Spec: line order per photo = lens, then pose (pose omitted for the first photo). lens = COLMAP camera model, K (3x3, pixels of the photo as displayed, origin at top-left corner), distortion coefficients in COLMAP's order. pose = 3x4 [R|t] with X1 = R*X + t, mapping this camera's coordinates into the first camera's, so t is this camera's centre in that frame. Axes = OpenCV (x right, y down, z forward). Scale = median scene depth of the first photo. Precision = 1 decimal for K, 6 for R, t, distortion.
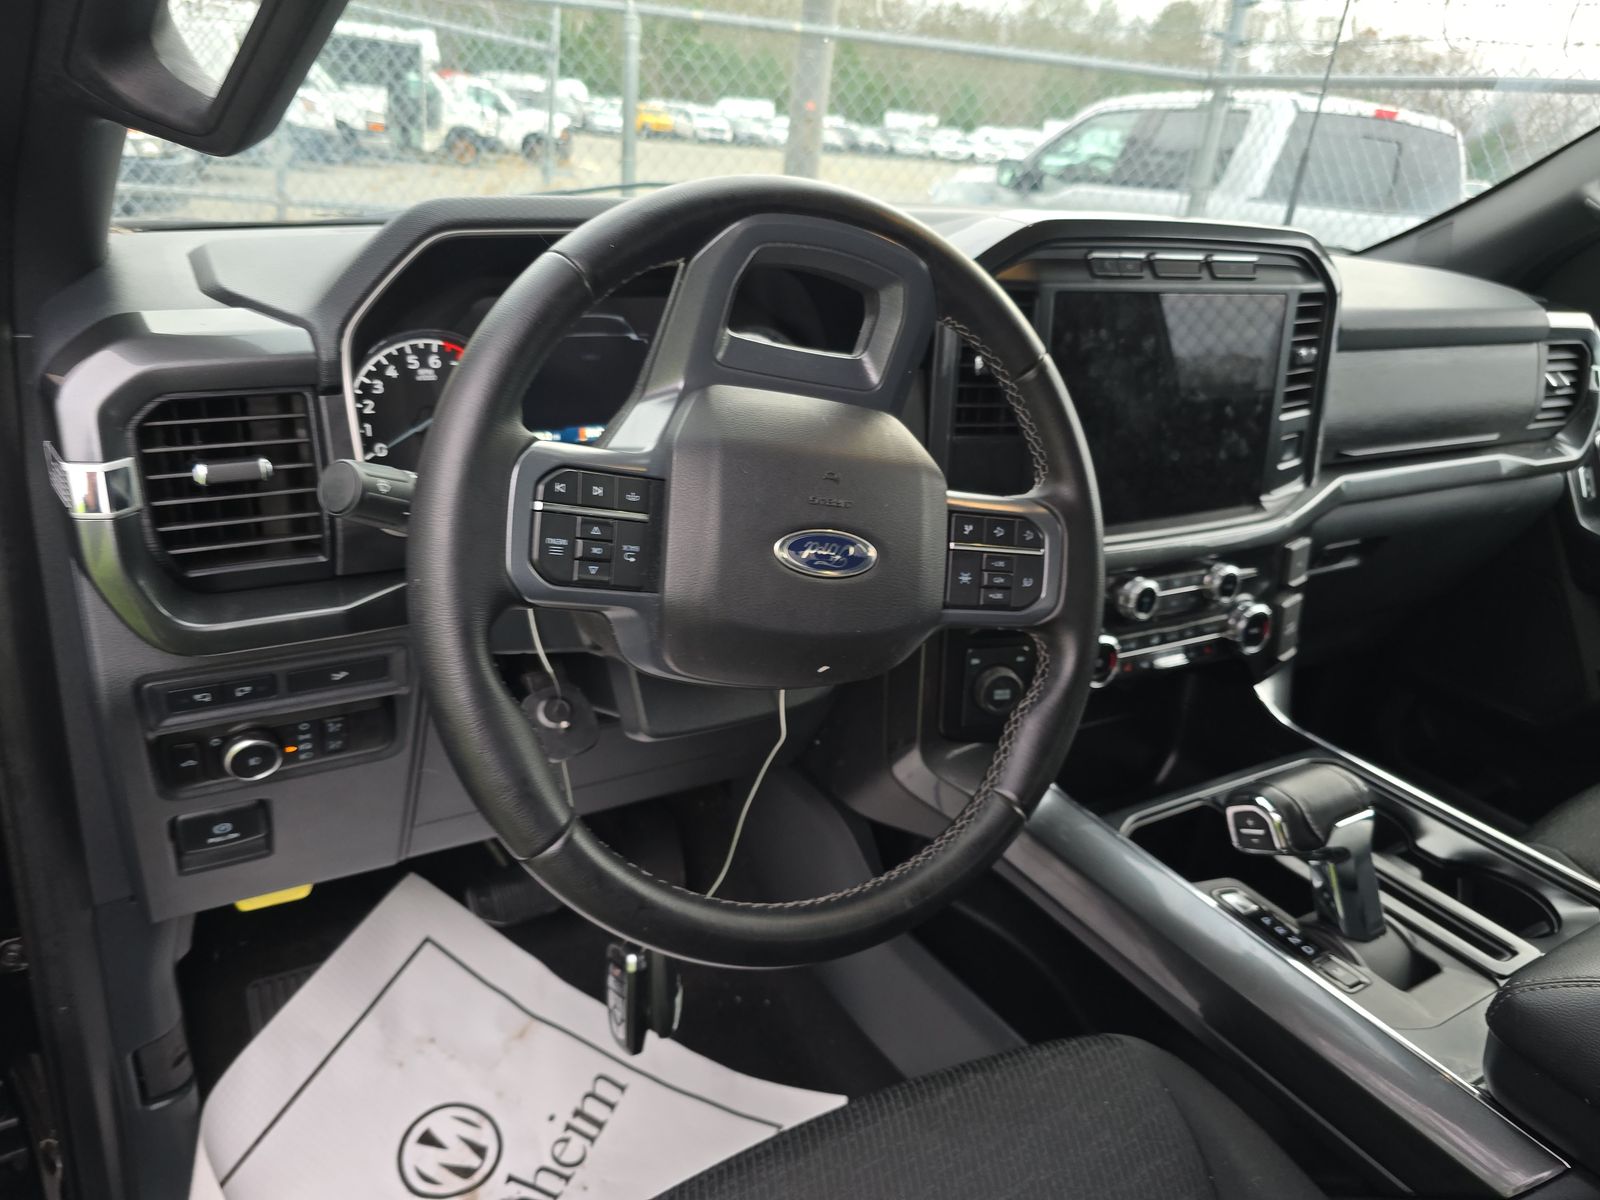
lens RADIAL K [[1088.4, 0, 800.0], [0, 1088.4, 600.0], [0, 0, 1]] dist [0.006110, 0.002350]
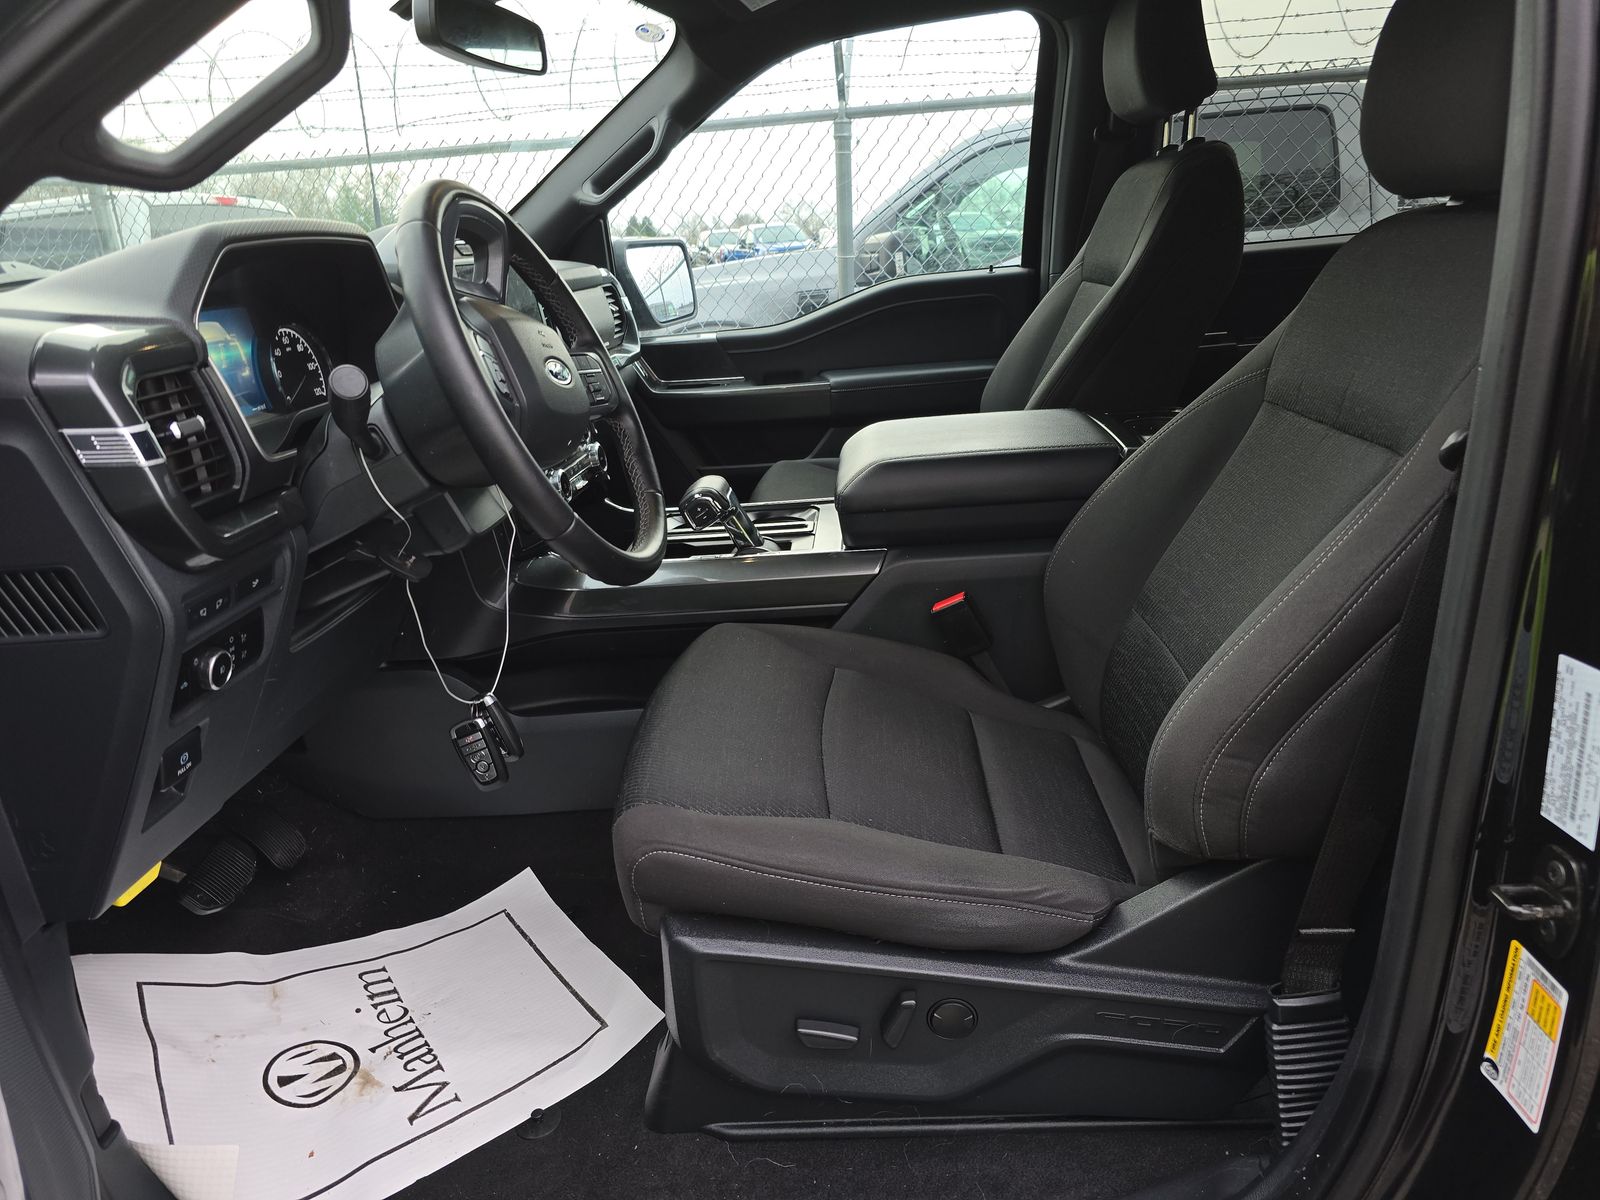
lens RADIAL K [[1088.4, 0, 800.0], [0, 1088.4, 600.0], [0, 0, 1]] dist [0.006110, 0.002350]
pose [[0.549773, -0.369344, 0.749223, -0.717911], [0.425101, 0.895809, 0.129671, 0.133845], [-0.719054, 0.247206, 0.649500, -0.230138]]
